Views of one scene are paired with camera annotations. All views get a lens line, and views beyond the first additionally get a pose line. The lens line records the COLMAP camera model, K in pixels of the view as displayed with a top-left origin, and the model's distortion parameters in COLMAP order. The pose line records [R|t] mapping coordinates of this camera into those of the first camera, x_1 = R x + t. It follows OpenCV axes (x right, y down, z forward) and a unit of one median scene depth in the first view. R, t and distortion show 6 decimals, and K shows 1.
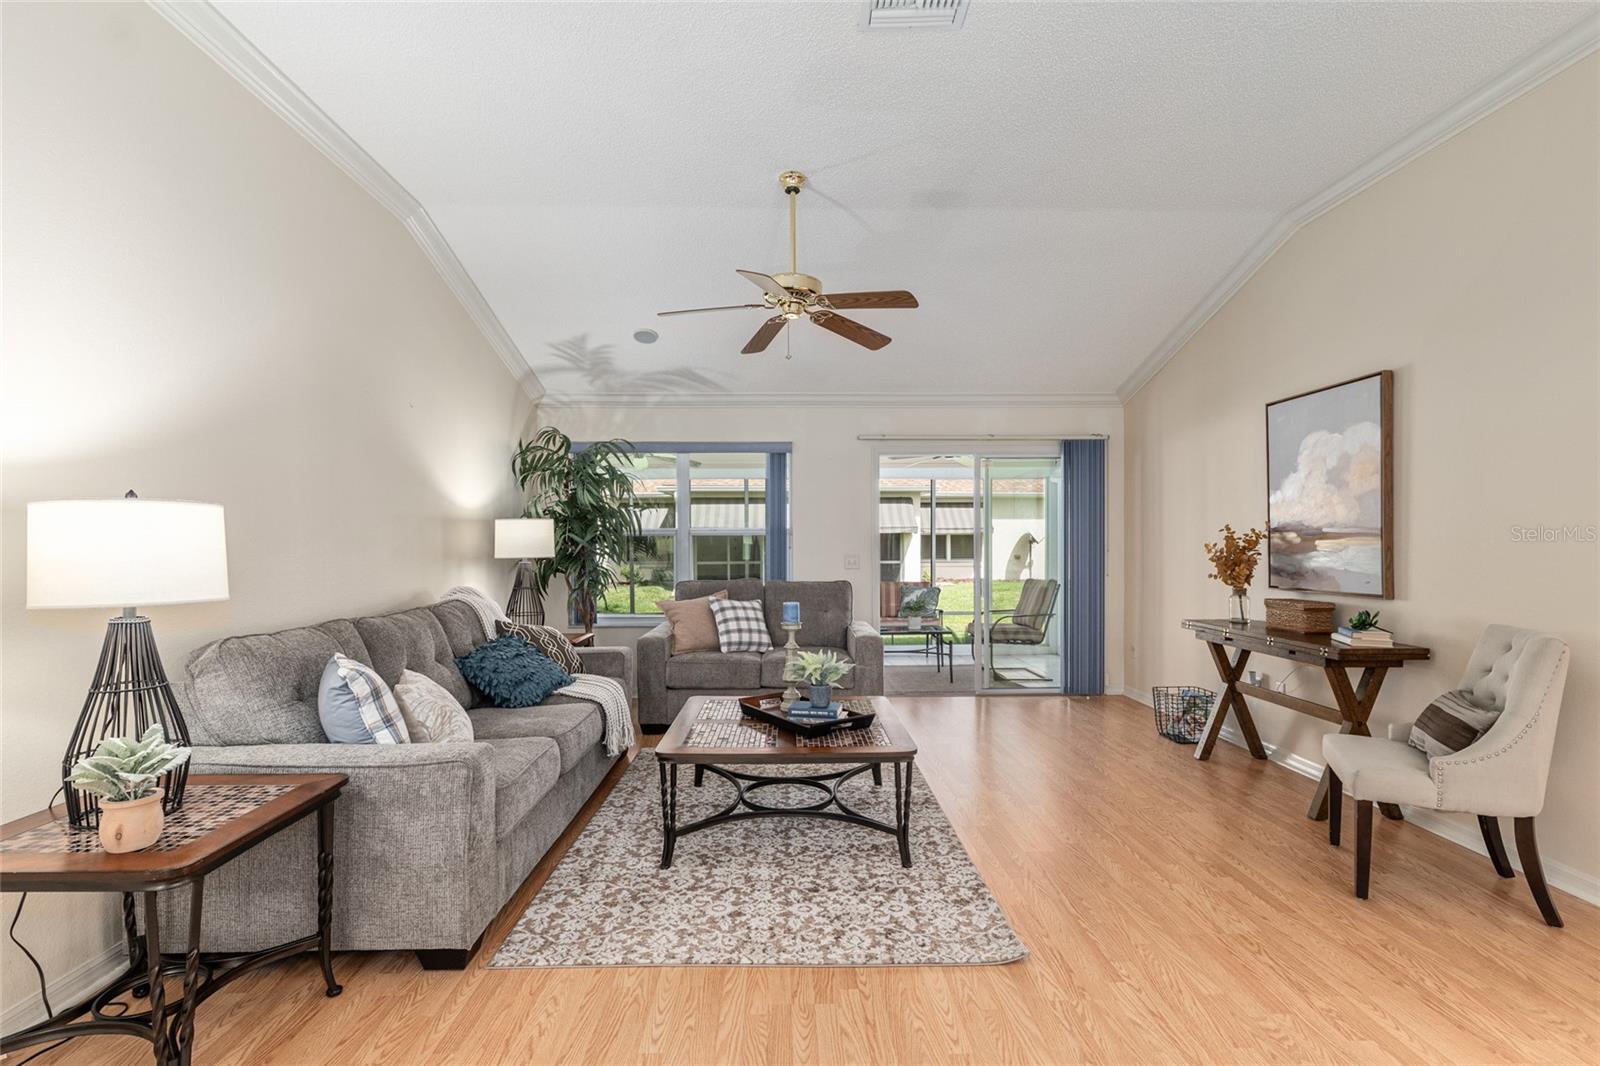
lens RADIAL K [[720.9, 0, 798.6], [0, 720.9, 548.5], [0, 0, 1]] dist [-0.000582, -0.000008]
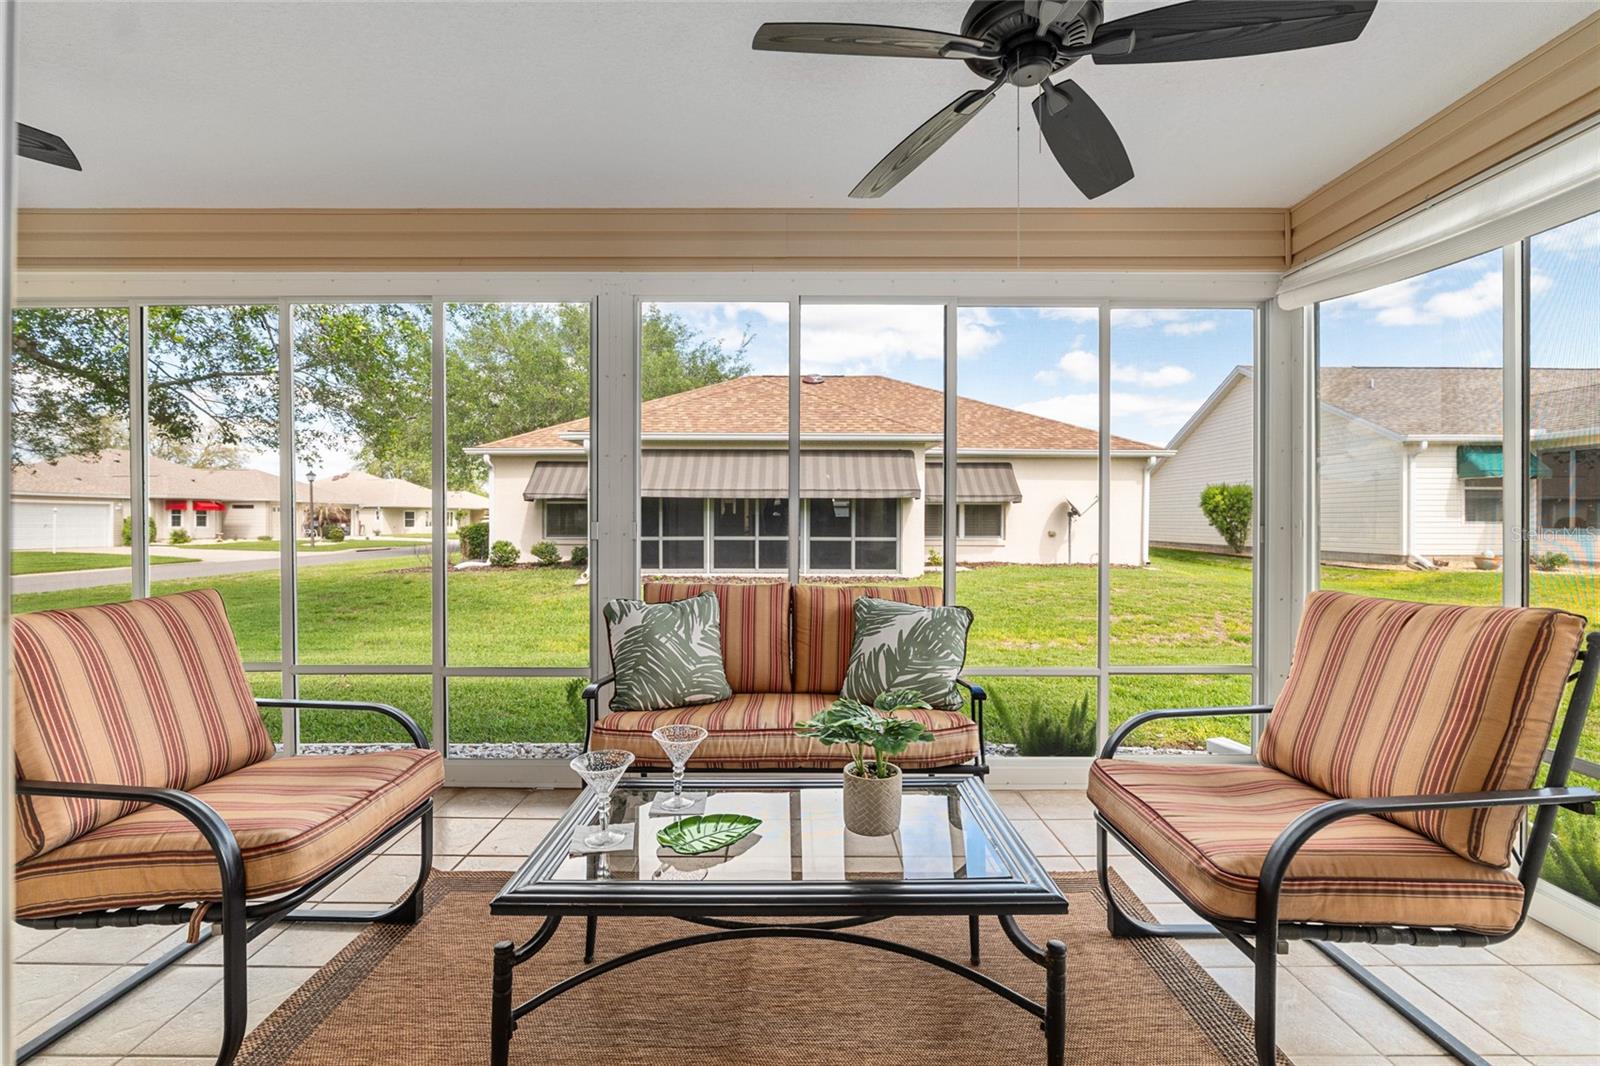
lens RADIAL K [[692.9, 0, 805.3], [0, 692.9, 536.6], [0, 0, 1]] dist [-0.000864, -0.000356]
pose [[0.999940, 0.007354, -0.008118, 0.275655], [-0.007248, 0.999888, 0.013091, 0.040831], [0.008214, -0.013031, 0.999881, 1.540116]]
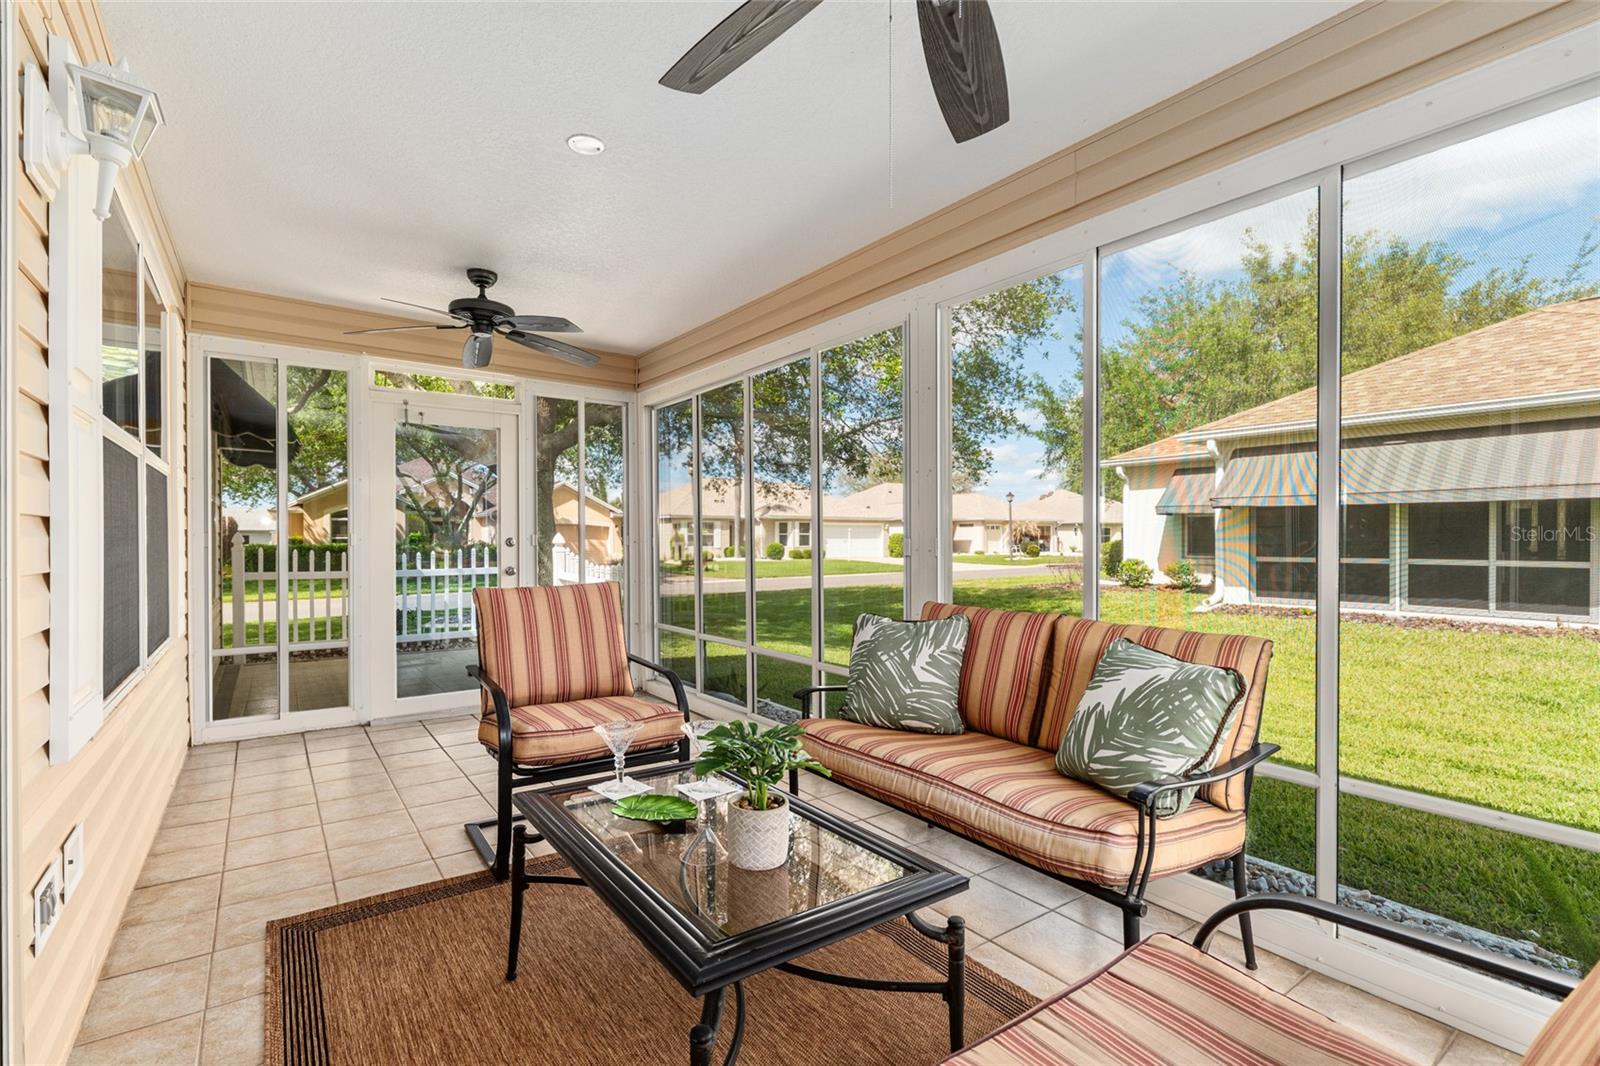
lens RADIAL K [[746.7, 0, 775.6], [0, 746.7, 539.6], [0, 0, 1]] dist [0.002454, 0.000247]
pose [[0.555096, 0.007445, -0.831753, 0.675635], [-0.009386, 0.999952, 0.002687, 0.036354], [0.831733, 0.006315, 0.555140, 1.725189]]
